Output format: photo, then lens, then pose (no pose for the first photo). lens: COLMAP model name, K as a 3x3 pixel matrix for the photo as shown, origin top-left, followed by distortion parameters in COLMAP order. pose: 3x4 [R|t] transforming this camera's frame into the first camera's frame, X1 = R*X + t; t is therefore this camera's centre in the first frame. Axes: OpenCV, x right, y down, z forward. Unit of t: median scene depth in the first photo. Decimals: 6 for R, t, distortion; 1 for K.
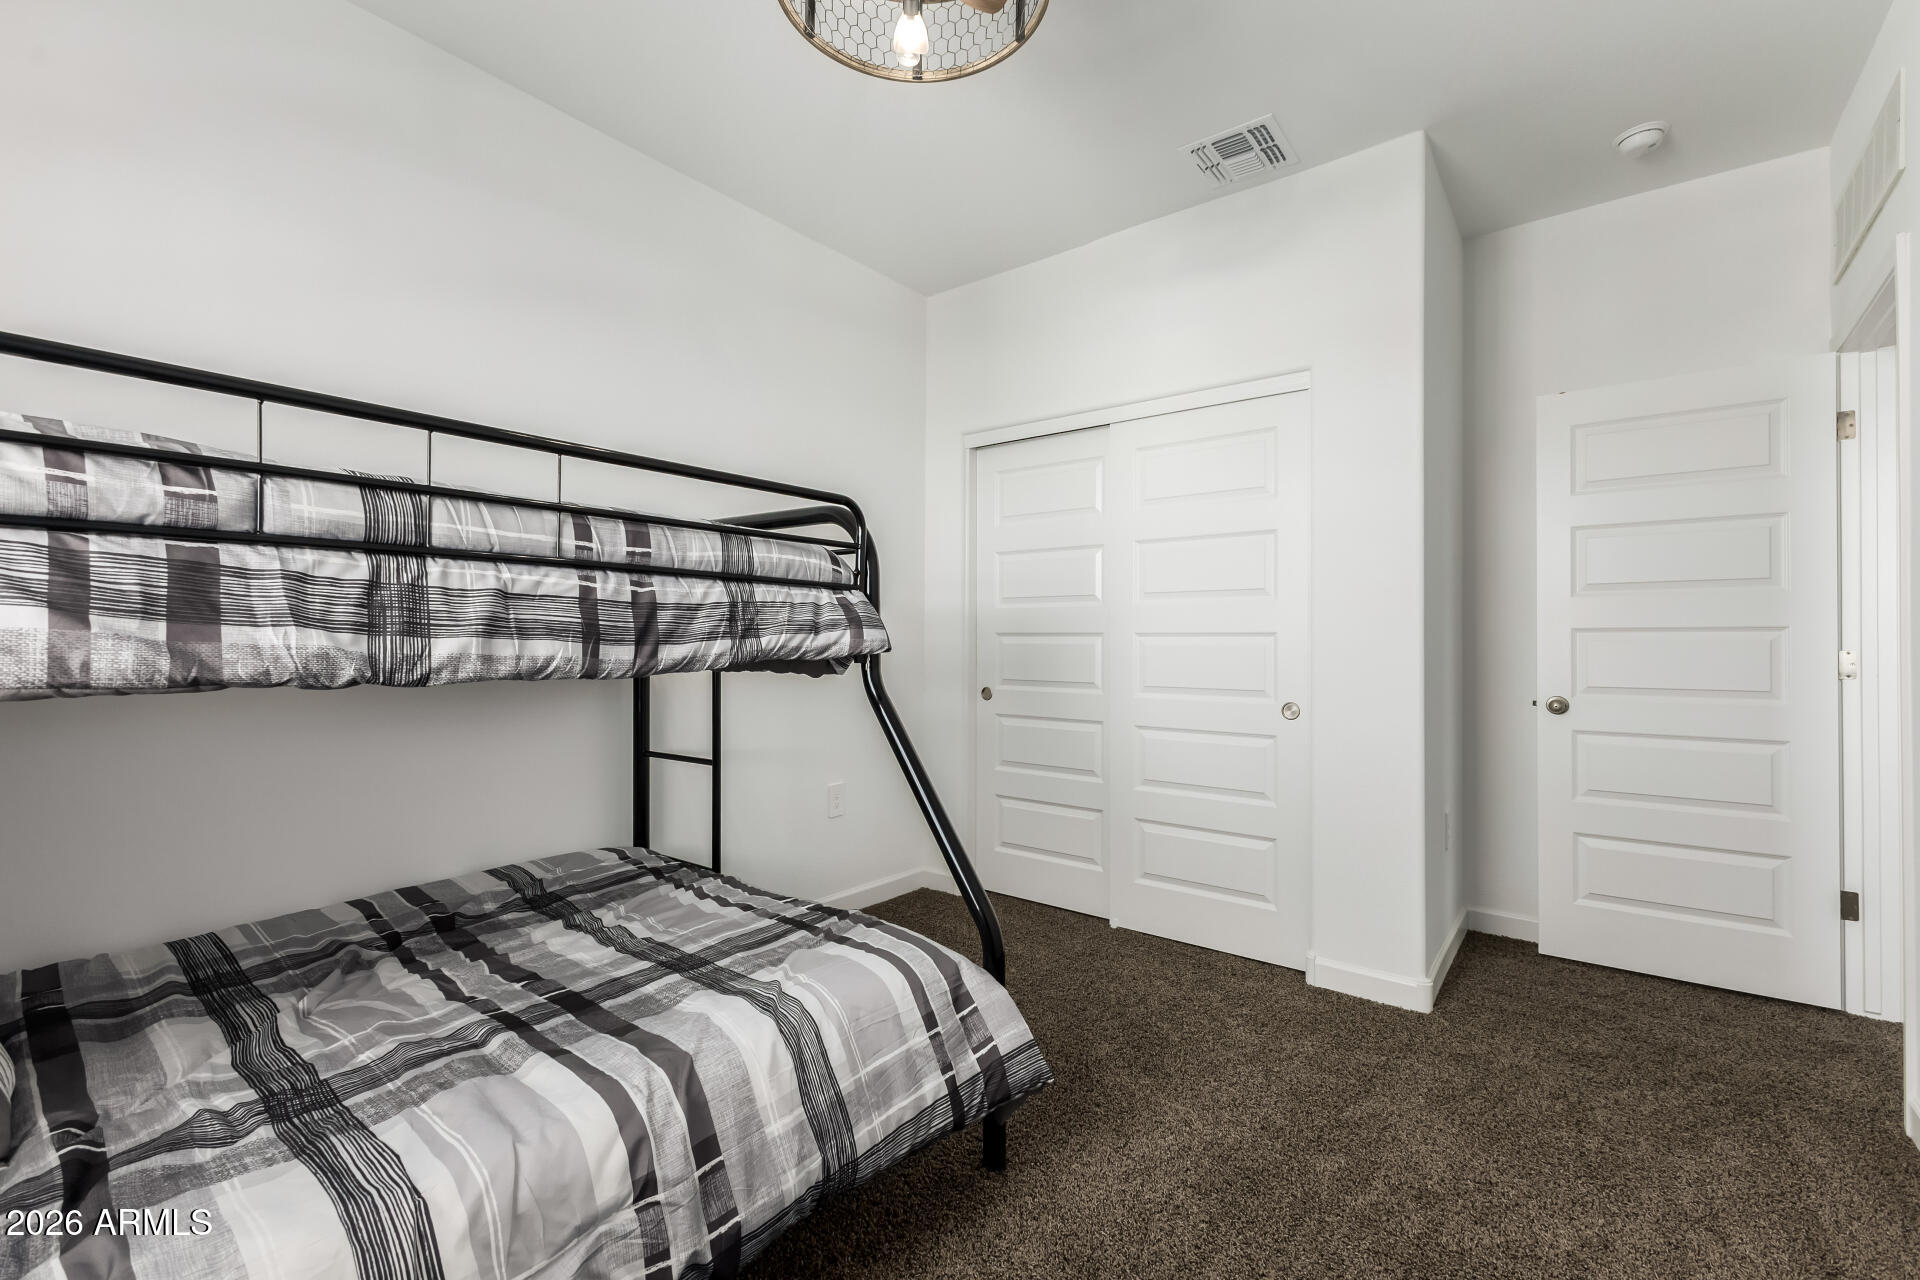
lens RADIAL K [[826.1, 0, 959.4], [0, 826.1, 638.9], [0, 0, 1]] dist [0.008768, -0.000082]
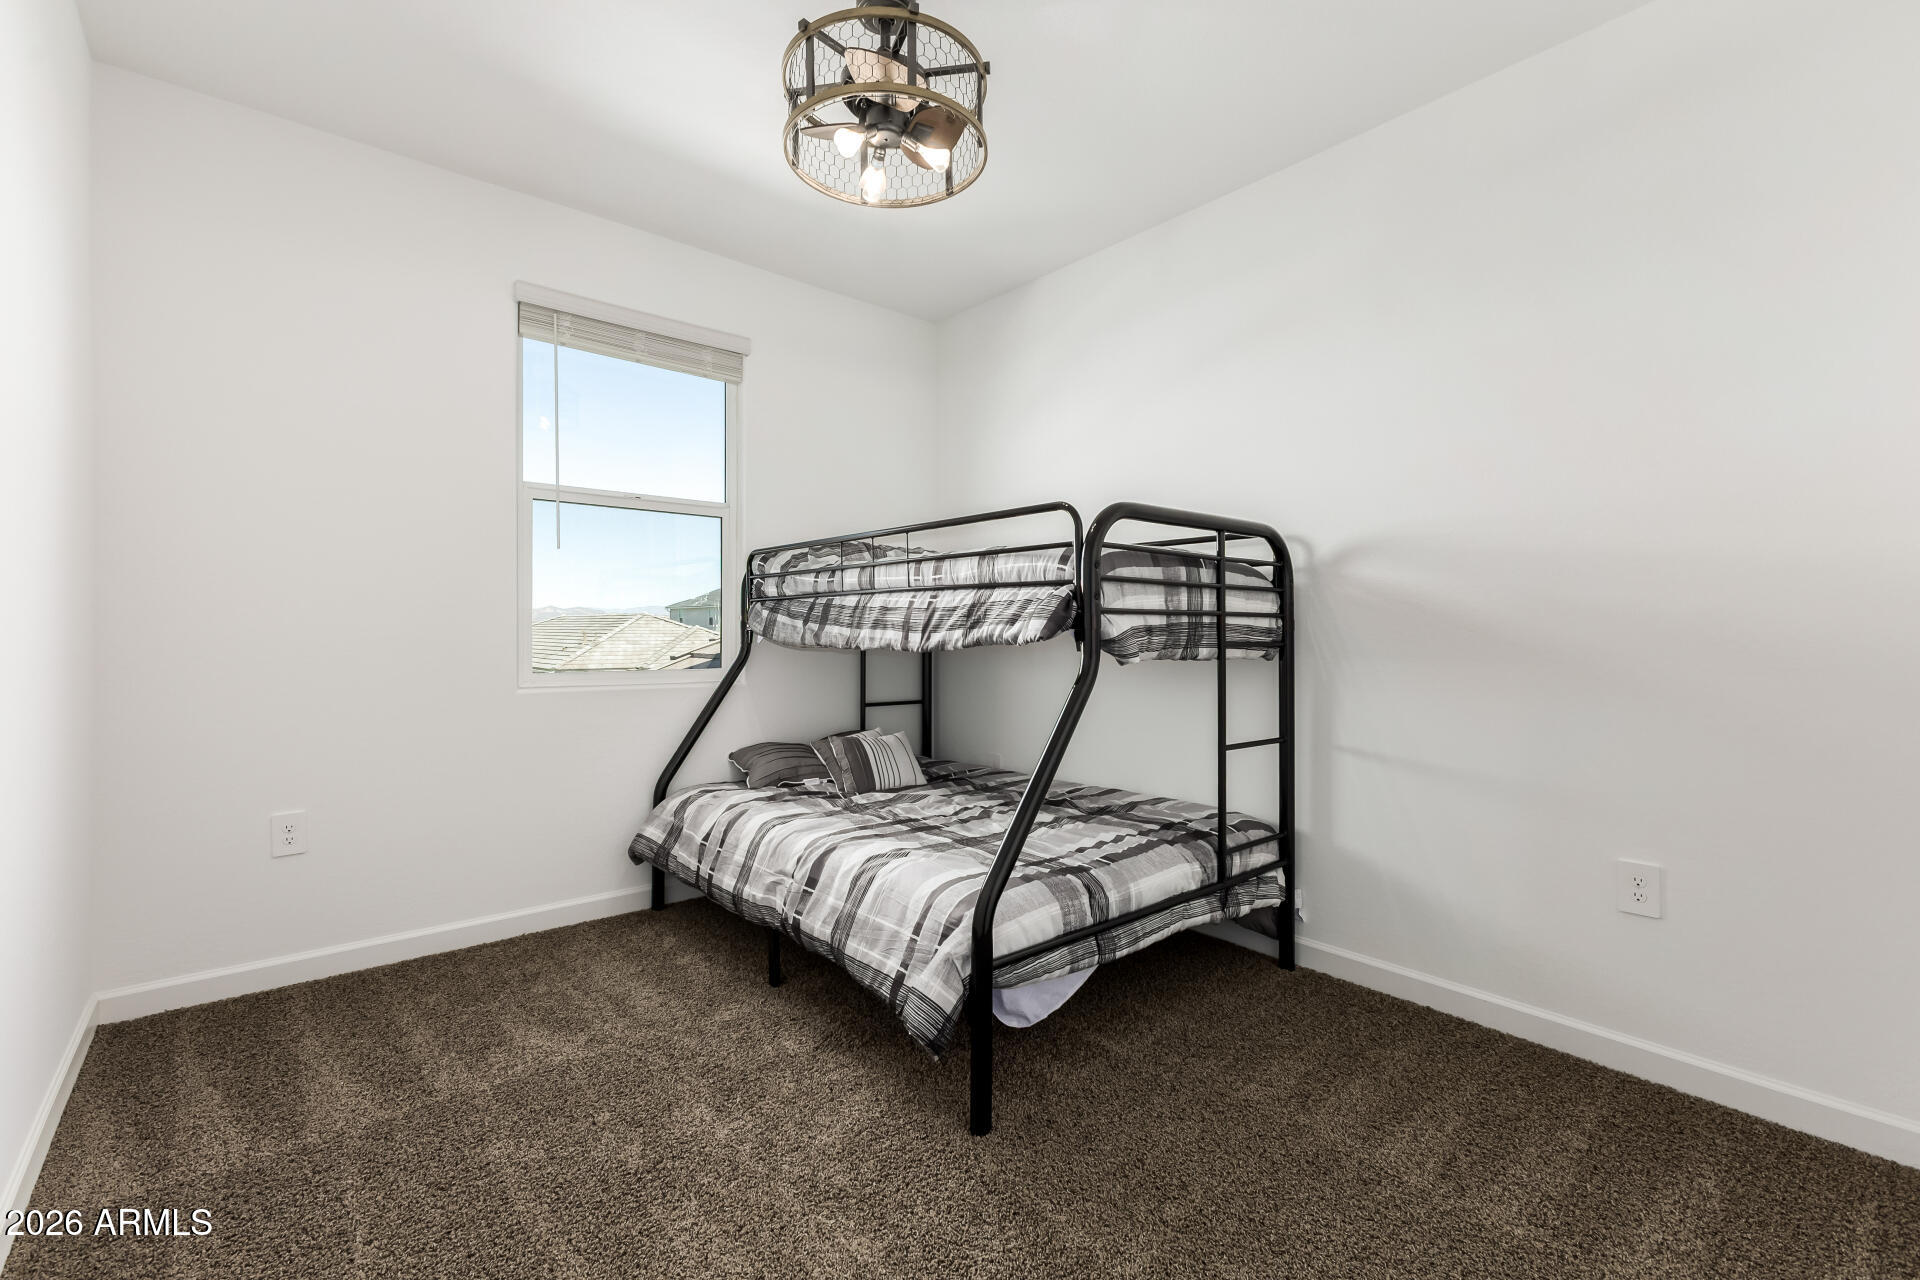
lens RADIAL K [[826.1, 0, 959.4], [0, 826.1, 638.9], [0, 0, 1]] dist [0.008768, -0.000082]
pose [[-0.206716, 0.007861, -0.978369, 1.340572], [0.001053, 0.999969, 0.007812, 0.006006], [0.978400, 0.000585, -0.206718, 1.491816]]
